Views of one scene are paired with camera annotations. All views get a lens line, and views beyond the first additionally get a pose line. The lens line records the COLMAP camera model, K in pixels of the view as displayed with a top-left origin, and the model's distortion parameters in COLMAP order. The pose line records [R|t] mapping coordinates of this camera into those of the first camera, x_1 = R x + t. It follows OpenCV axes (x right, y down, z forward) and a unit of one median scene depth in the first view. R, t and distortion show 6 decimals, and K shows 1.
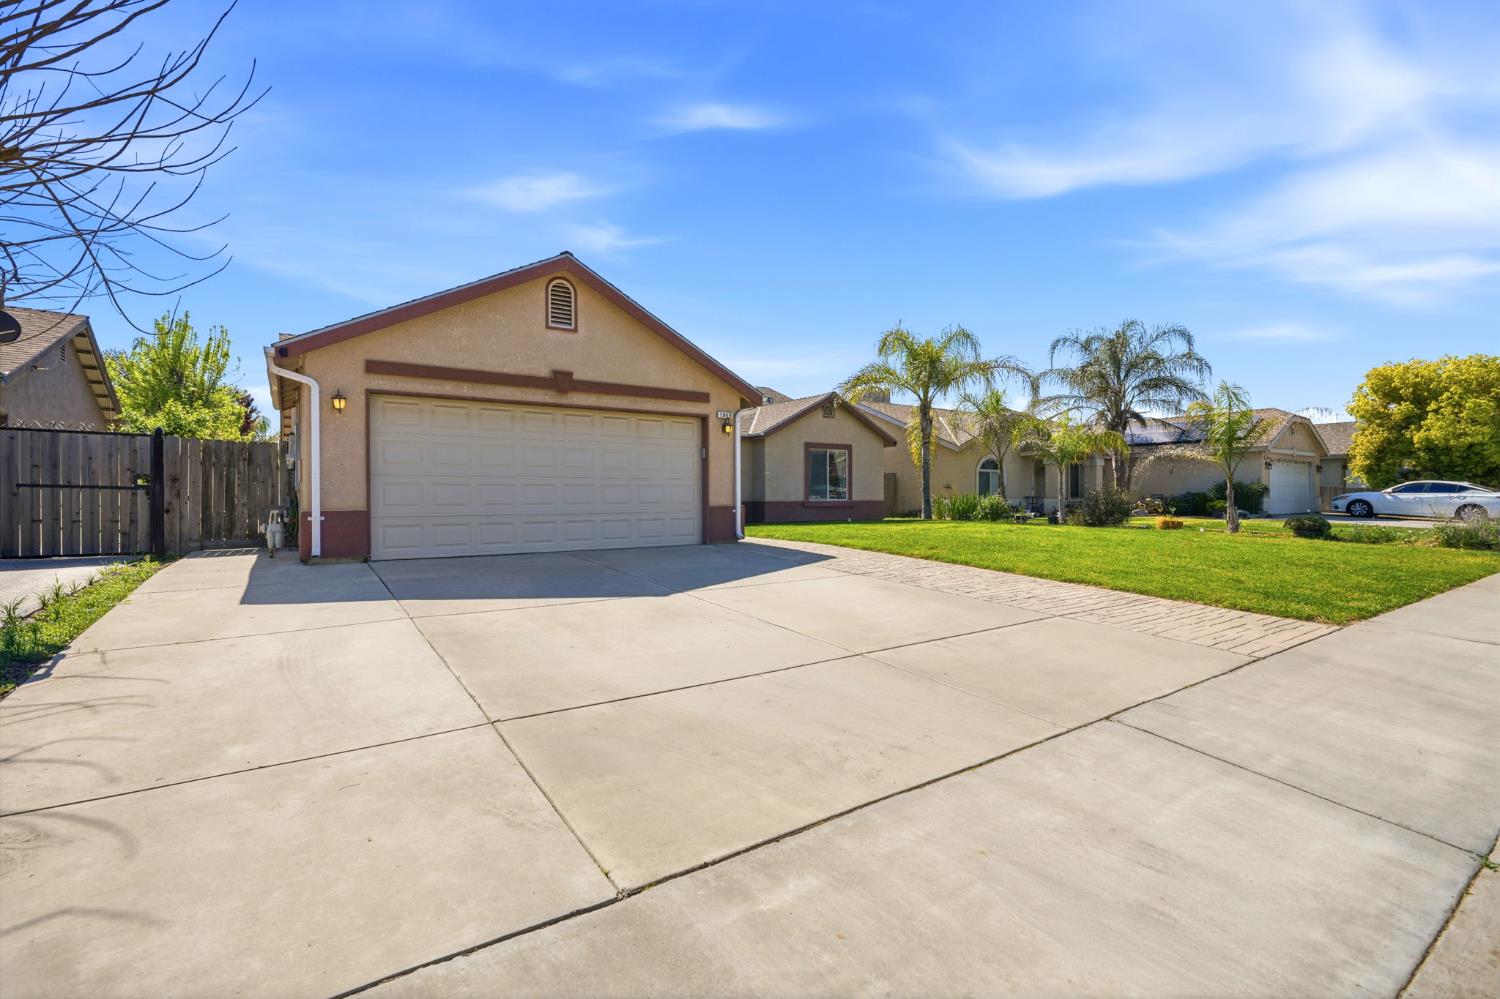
lens RADIAL K [[669.6, 0, 748.6], [0, 669.6, 500.0], [0, 0, 1]] dist [-0.001020, 0.000144]
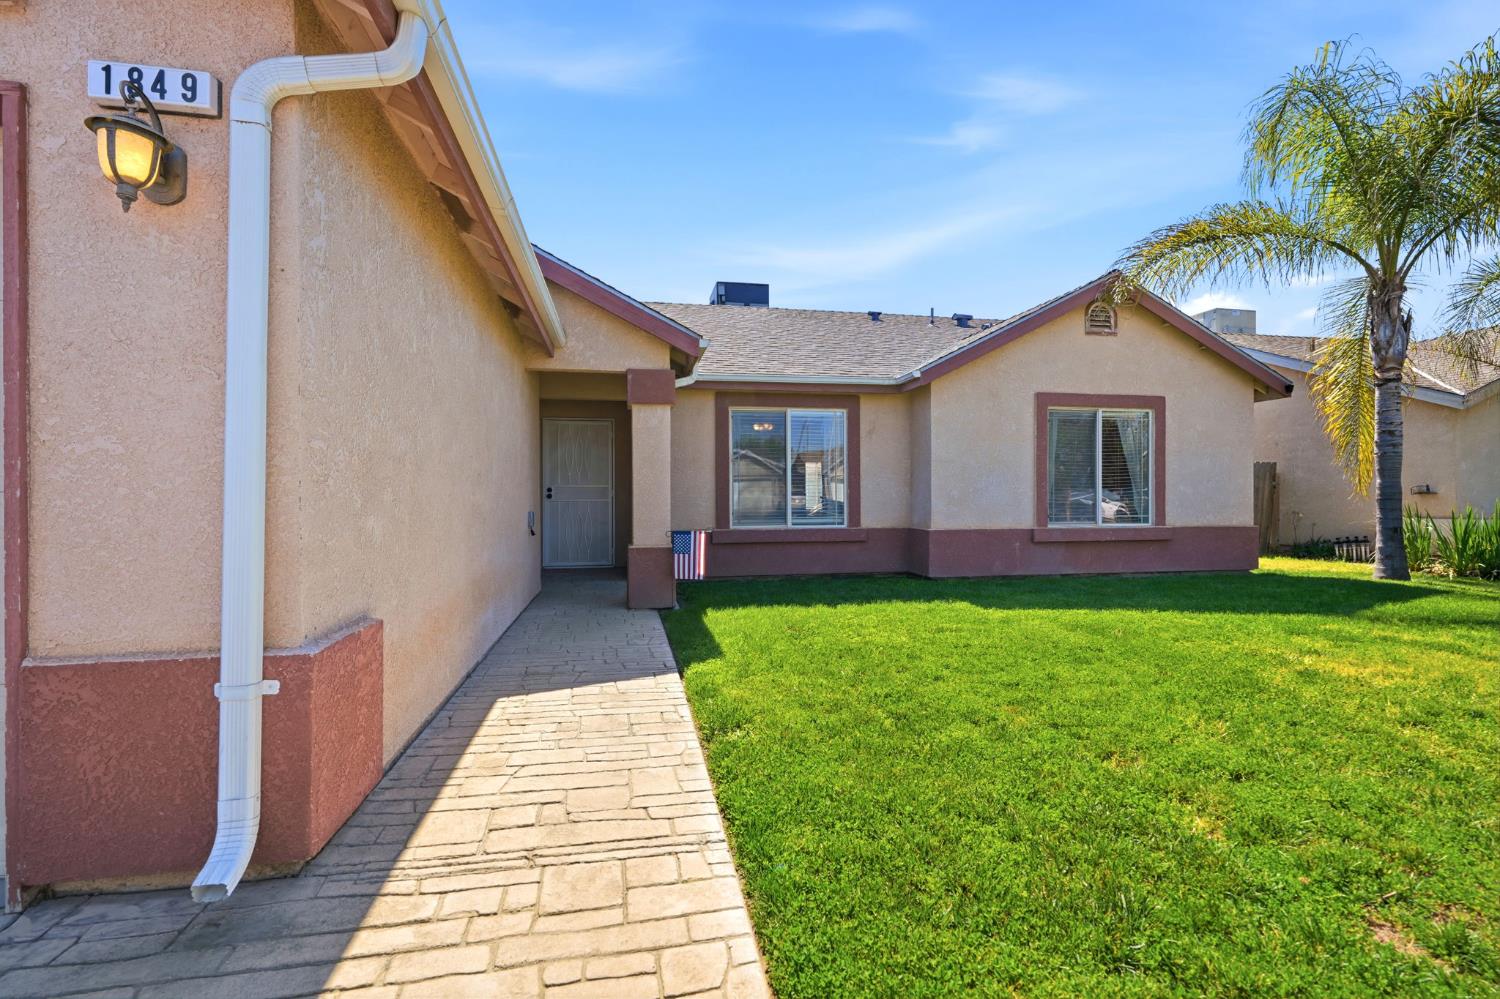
lens RADIAL K [[669.6, 0, 742.0], [0, 669.6, 504.3], [0, 0, 1]] dist [-0.001020, 0.000144]
pose [[0.910105, 0.001236, -0.414377, 0.089029], [0.000506, 0.999991, 0.004095, -0.015797], [0.414378, -0.003936, 0.910096, 0.521676]]
